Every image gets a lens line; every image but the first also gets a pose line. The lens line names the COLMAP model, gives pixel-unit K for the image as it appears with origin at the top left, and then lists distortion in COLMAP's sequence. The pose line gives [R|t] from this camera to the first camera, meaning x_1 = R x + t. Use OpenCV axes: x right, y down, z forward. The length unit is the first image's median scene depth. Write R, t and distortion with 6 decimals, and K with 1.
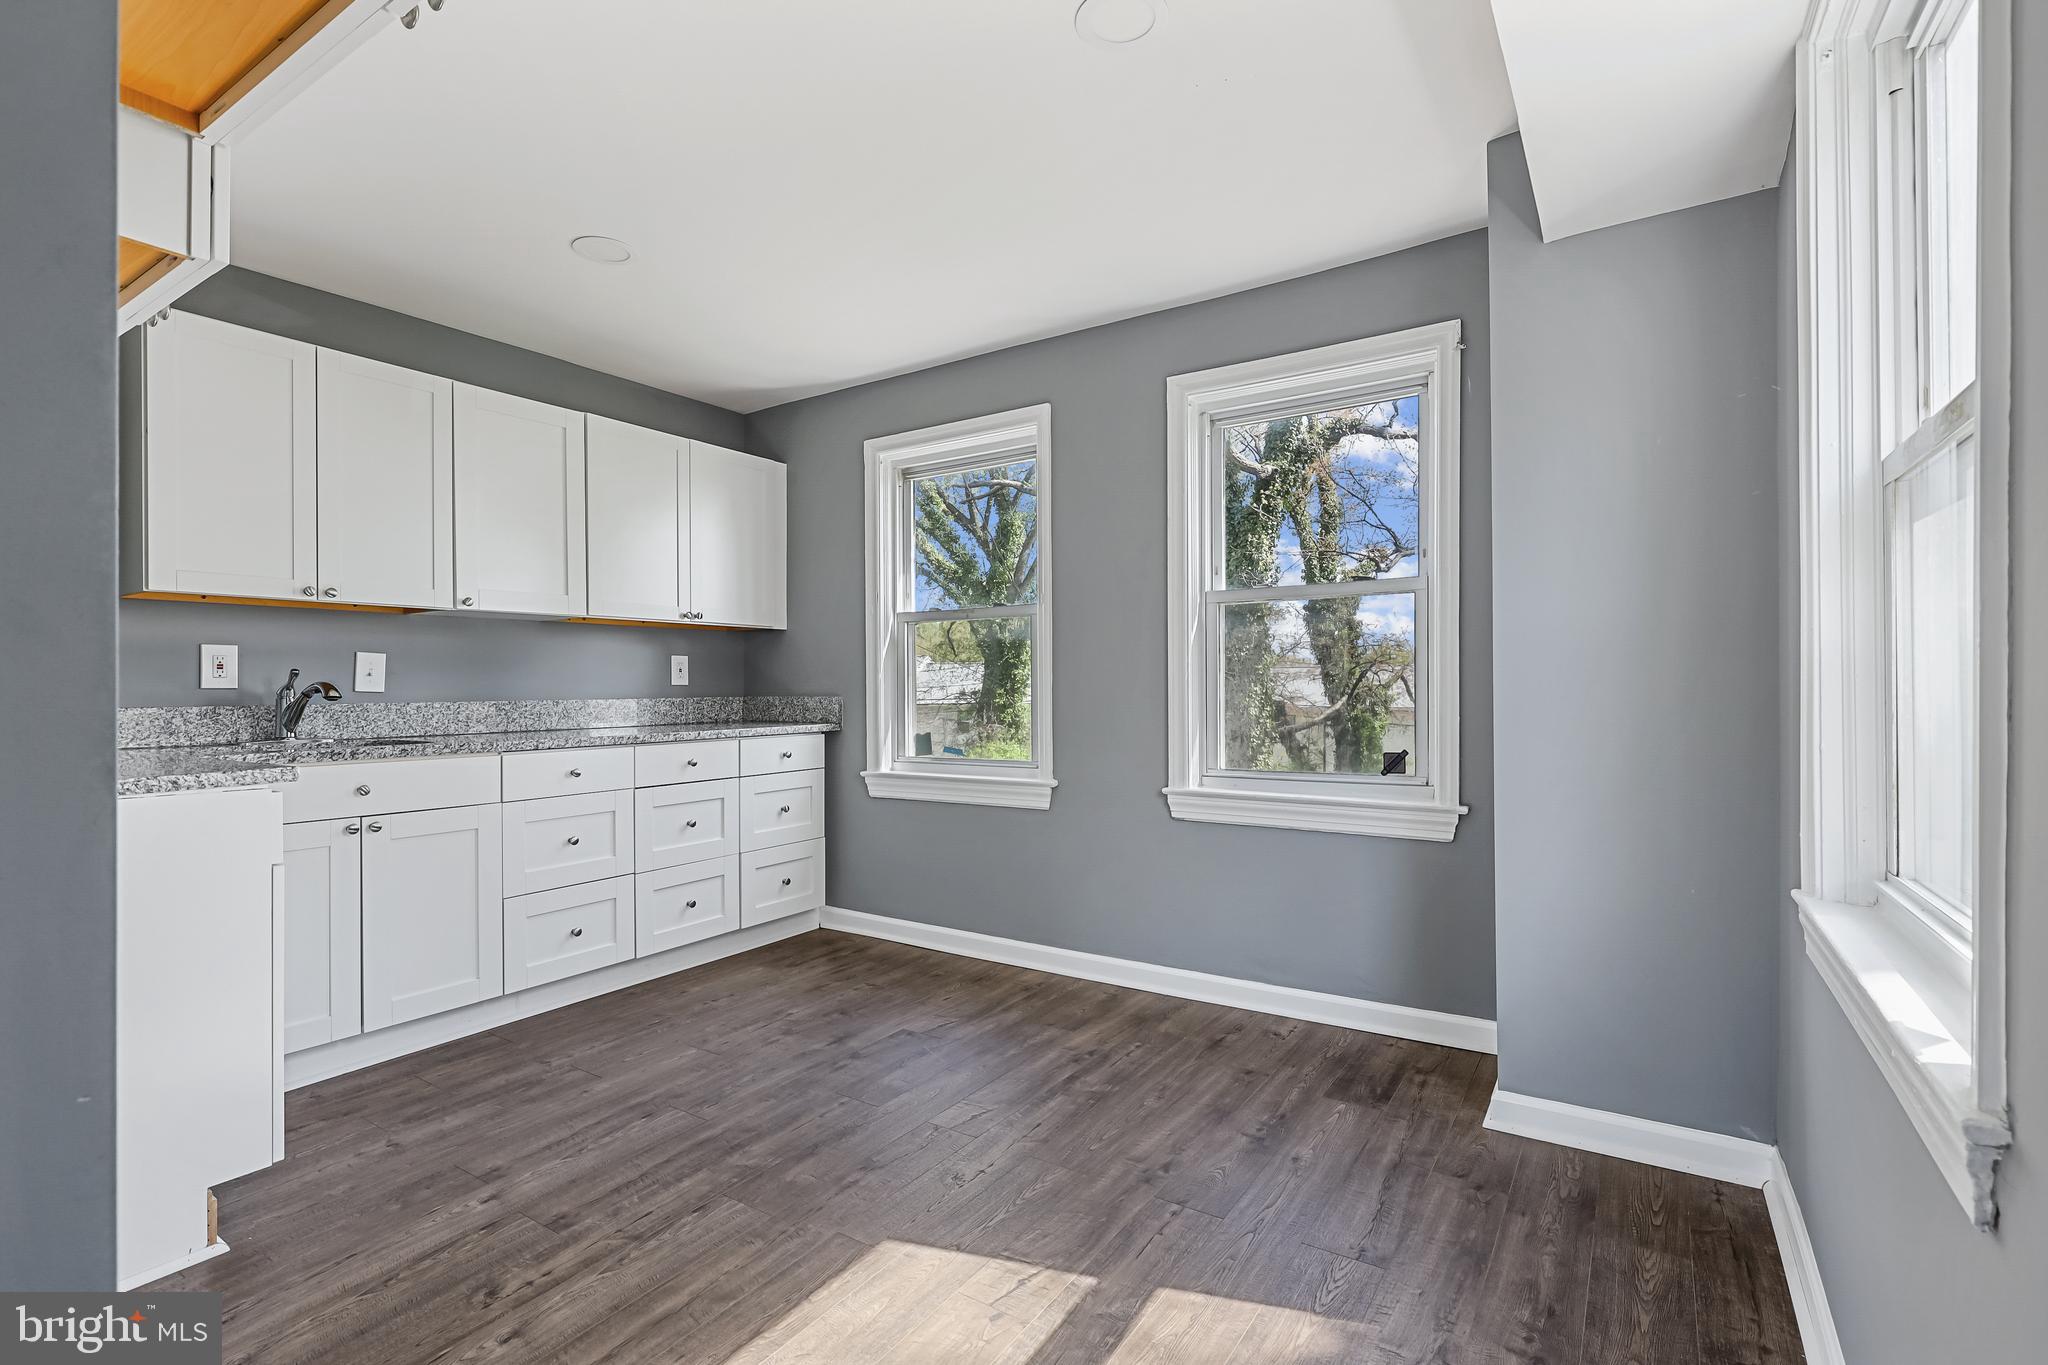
lens RADIAL K [[931.6, 0, 1033.3], [0, 931.6, 672.6], [0, 0, 1]] dist [-0.001092, -0.000910]
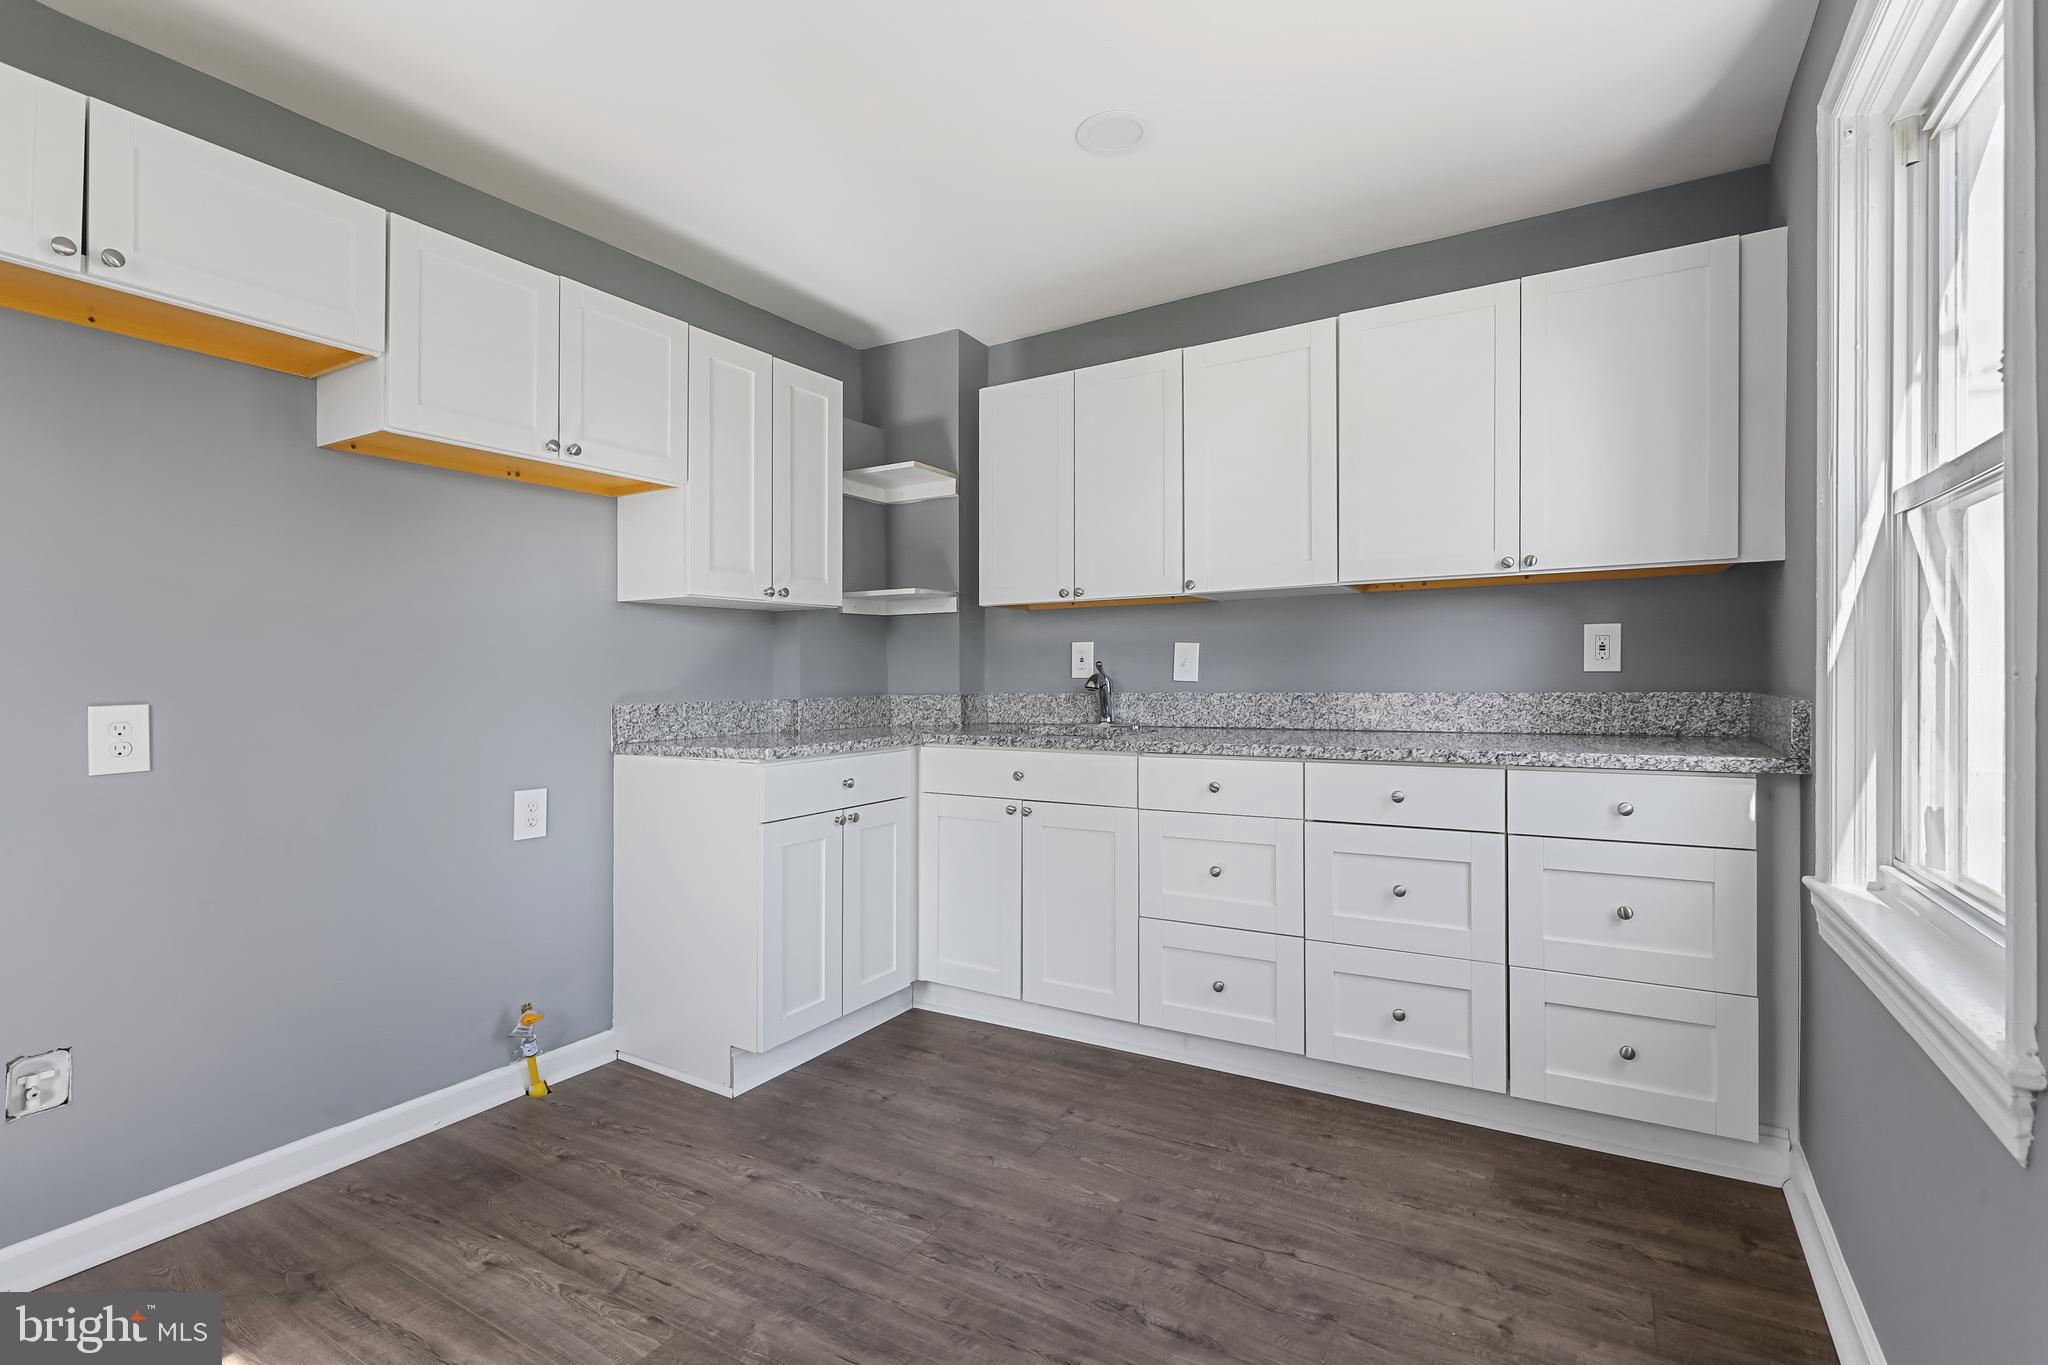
lens RADIAL K [[931.6, 0, 1033.3], [0, 931.6, 672.6], [0, 0, 1]] dist [-0.001092, -0.000910]
pose [[0.041791, 0.006278, -0.999107, 0.315298], [0.026224, 0.999629, 0.007378, -0.000390], [0.998782, -0.026509, 0.041611, 0.860255]]
